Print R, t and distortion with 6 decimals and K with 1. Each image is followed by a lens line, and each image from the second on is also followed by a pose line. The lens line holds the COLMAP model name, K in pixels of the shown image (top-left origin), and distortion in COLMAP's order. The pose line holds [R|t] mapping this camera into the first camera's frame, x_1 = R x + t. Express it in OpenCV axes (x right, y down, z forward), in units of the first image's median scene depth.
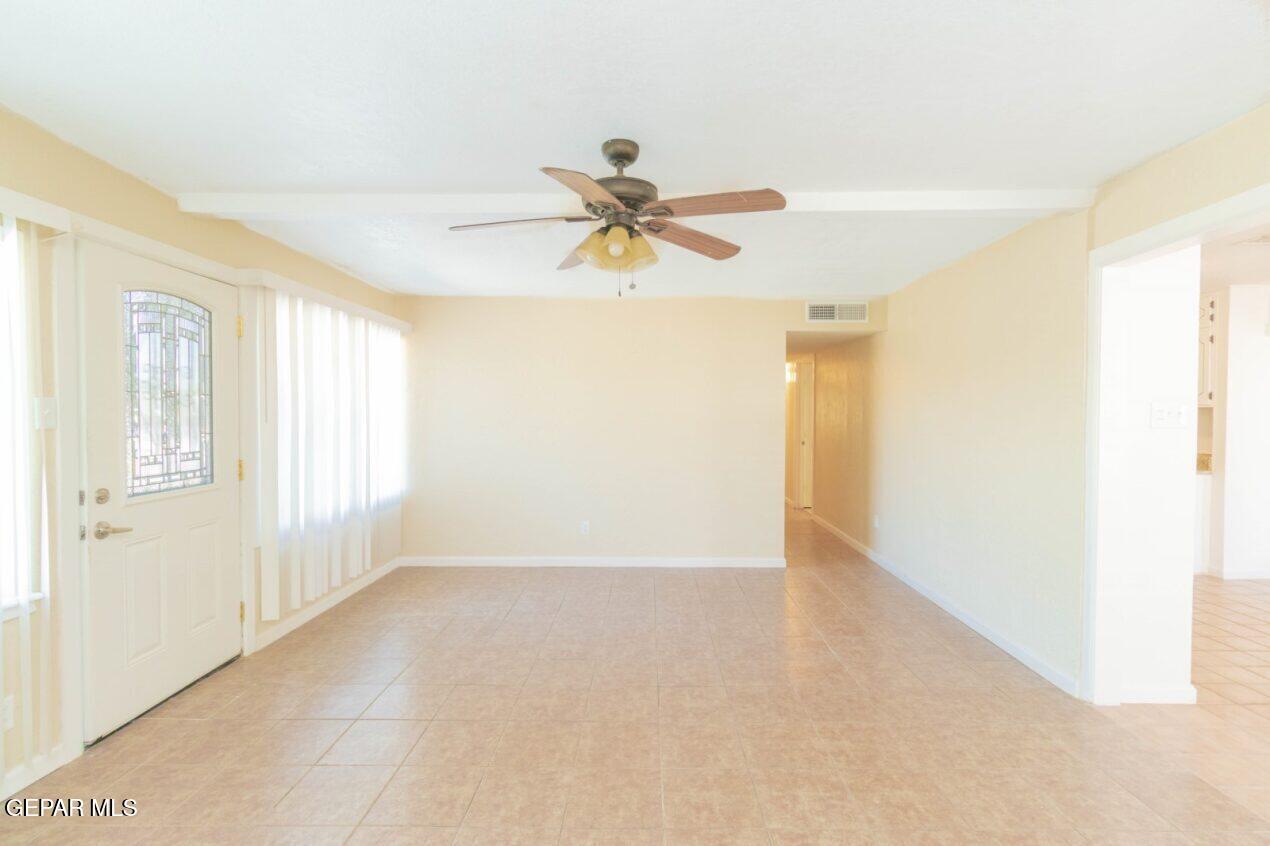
lens RADIAL K [[587.0, 0, 647.5], [0, 587.0, 427.0], [0, 0, 1]] dist [-0.001066, -0.000163]
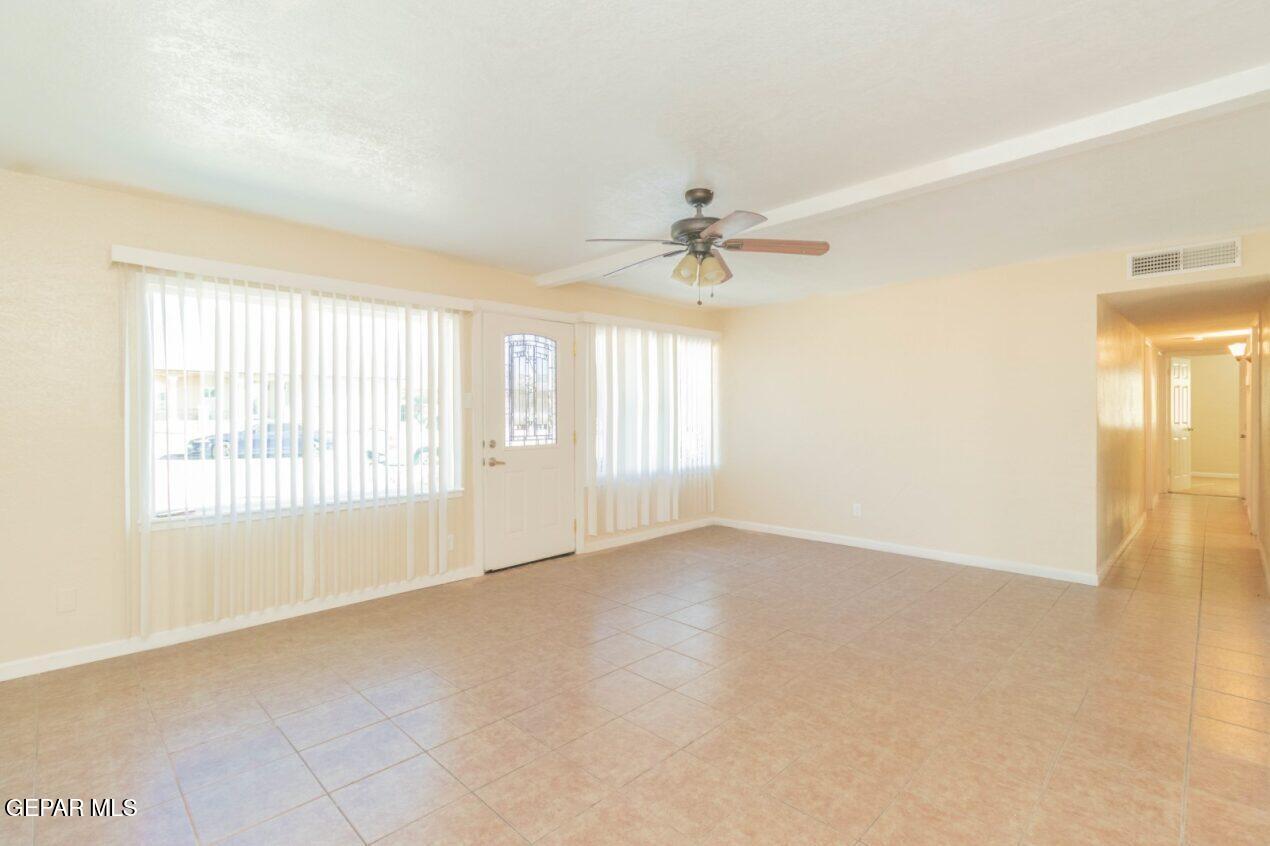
lens RADIAL K [[583.4, 0, 641.7], [0, 583.4, 420.5], [0, 0, 1]] dist [-0.002681, 0.000205]
pose [[0.720750, 0.003346, -0.693187, 0.611651], [-0.008939, 0.999950, -0.004468, 0.036516], [0.693137, 0.009417, 0.720744, -0.032219]]
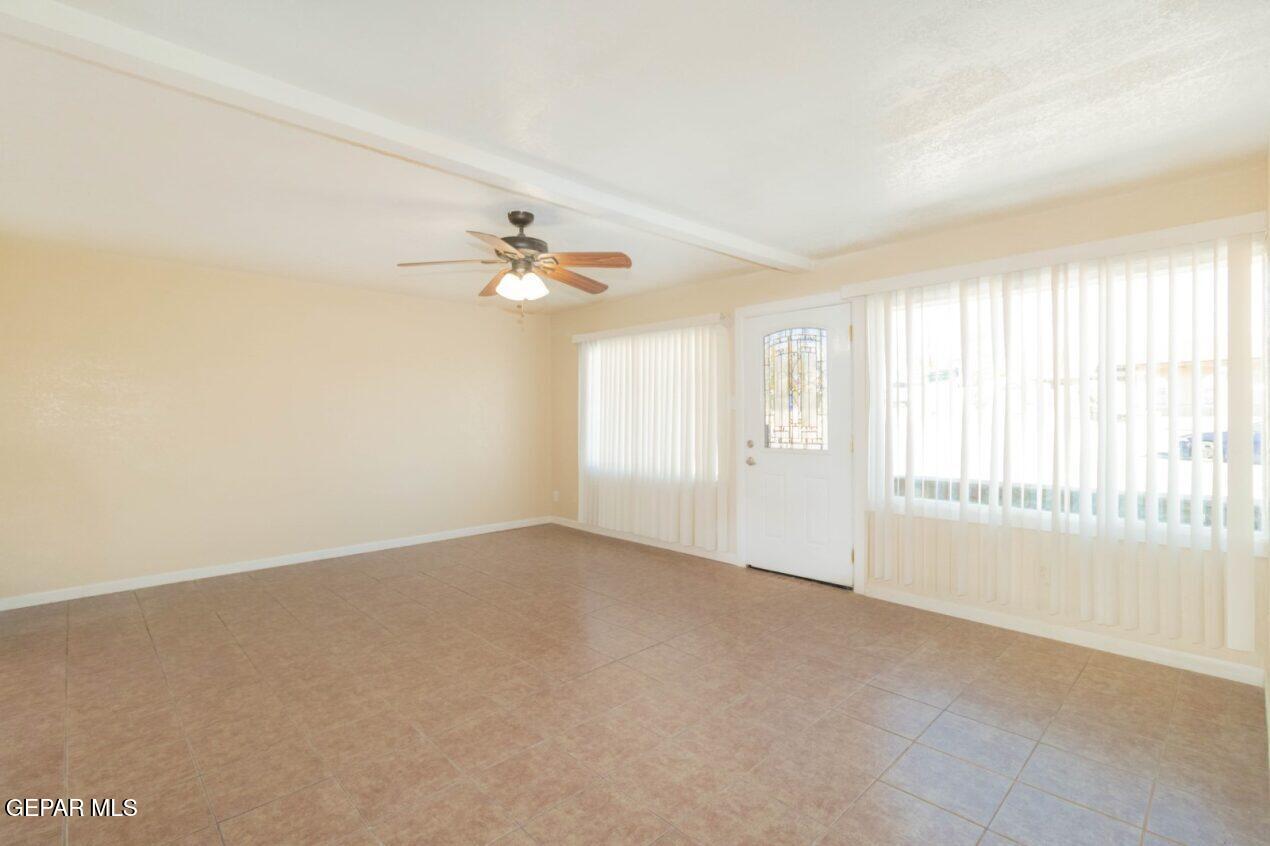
lens RADIAL K [[592.1, 0, 638.7], [0, 592.1, 412.4], [0, 0, 1]] dist [0.007531, 0.000099]
pose [[-0.717063, 0.000532, -0.697008, 0.606010], [-0.010968, 0.999867, 0.012046, -0.007631], [0.696922, 0.016283, -0.716962, 1.781089]]
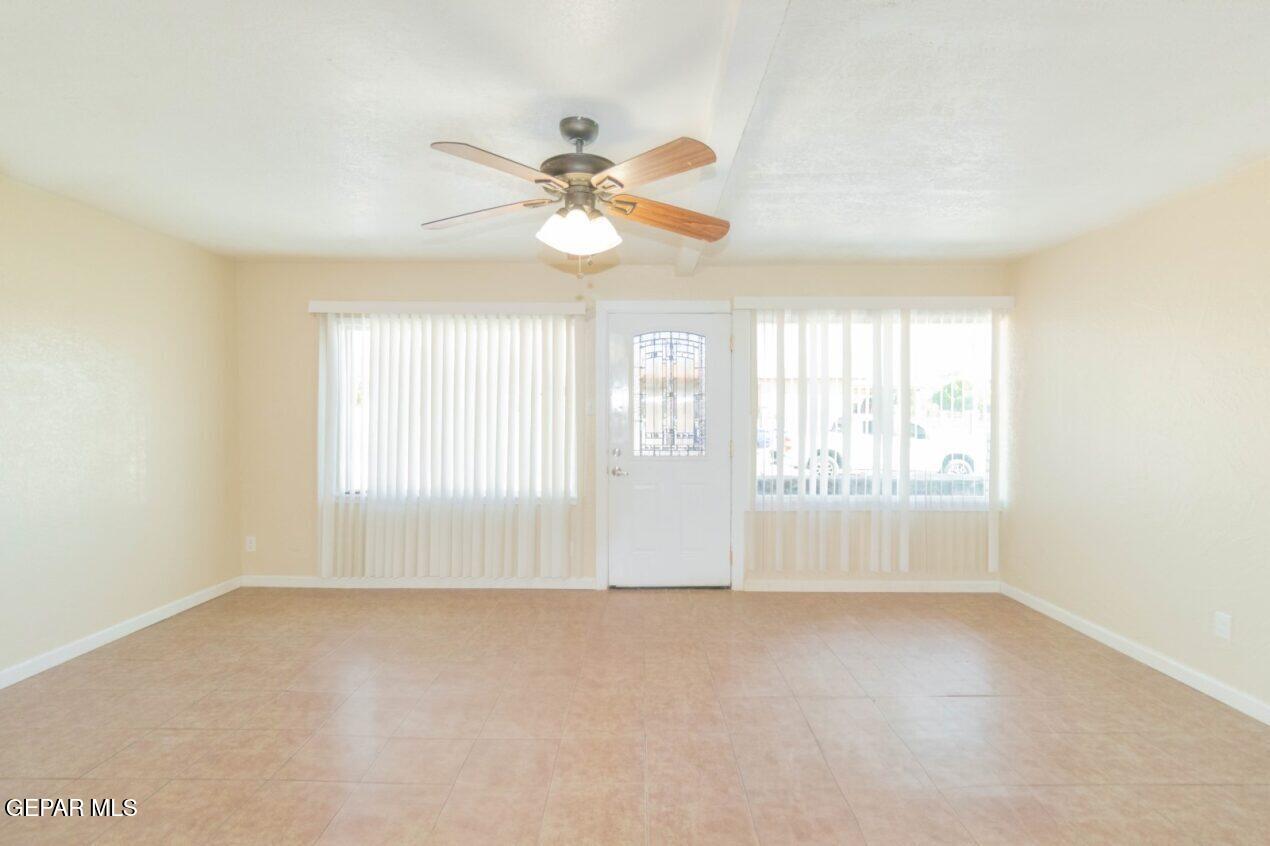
lens RADIAL K [[594.3, 0, 645.1], [0, 594.3, 417.6], [0, 0, 1]] dist [-0.002193, -0.000233]
pose [[0.008529, 0.004466, -0.999954, 0.738506], [-0.025730, 0.999660, 0.004245, 0.000026], [0.999633, 0.025692, 0.008641, 0.874832]]
